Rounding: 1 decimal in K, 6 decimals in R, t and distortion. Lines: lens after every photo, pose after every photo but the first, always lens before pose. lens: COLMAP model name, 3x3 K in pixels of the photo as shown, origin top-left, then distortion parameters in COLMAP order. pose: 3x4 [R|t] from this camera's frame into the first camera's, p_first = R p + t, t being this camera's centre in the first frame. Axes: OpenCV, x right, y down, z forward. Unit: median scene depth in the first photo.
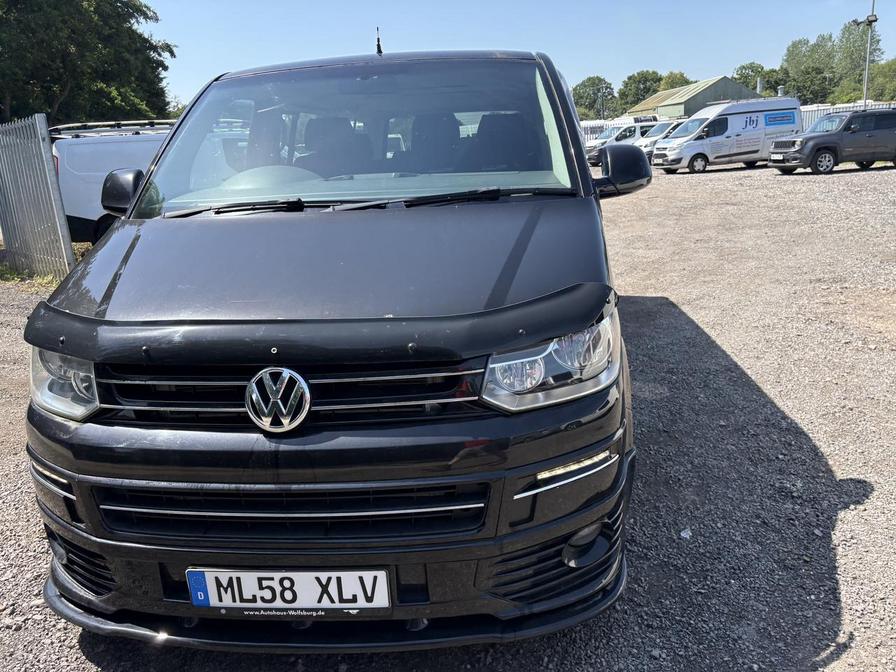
lens RADIAL K [[658.8, 0, 450.2], [0, 658.8, 334.0], [0, 0, 1]] dist [0.000993, -0.008302]
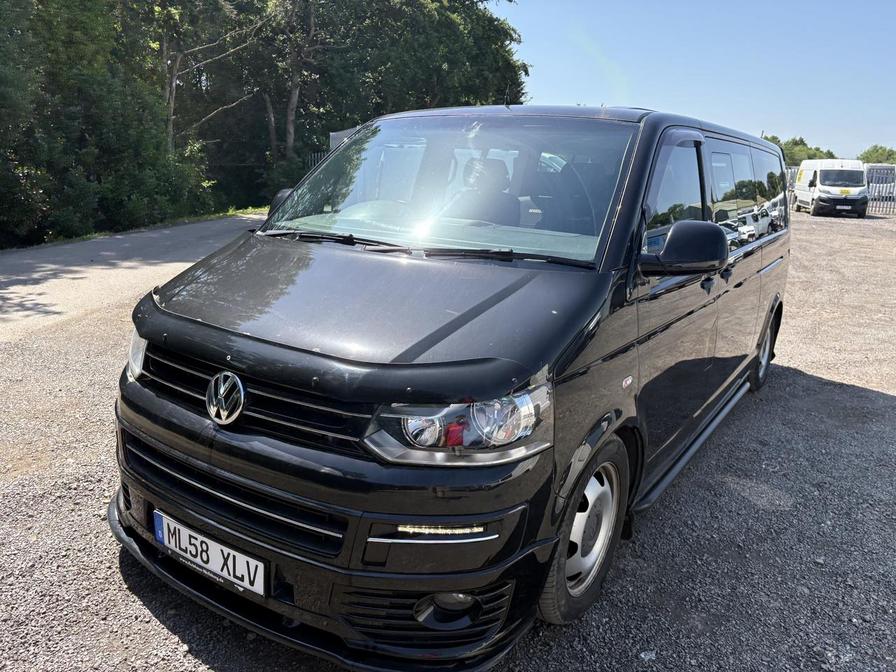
lens RADIAL K [[658.8, 0, 448.9], [0, 658.8, 335.2], [0, 0, 1]] dist [0.000993, -0.008302]
pose [[0.883640, 0.198302, -0.424095, 0.589537], [-0.209529, 0.977587, 0.020538, -0.123586], [0.418663, 0.070712, 0.905385, 0.056509]]
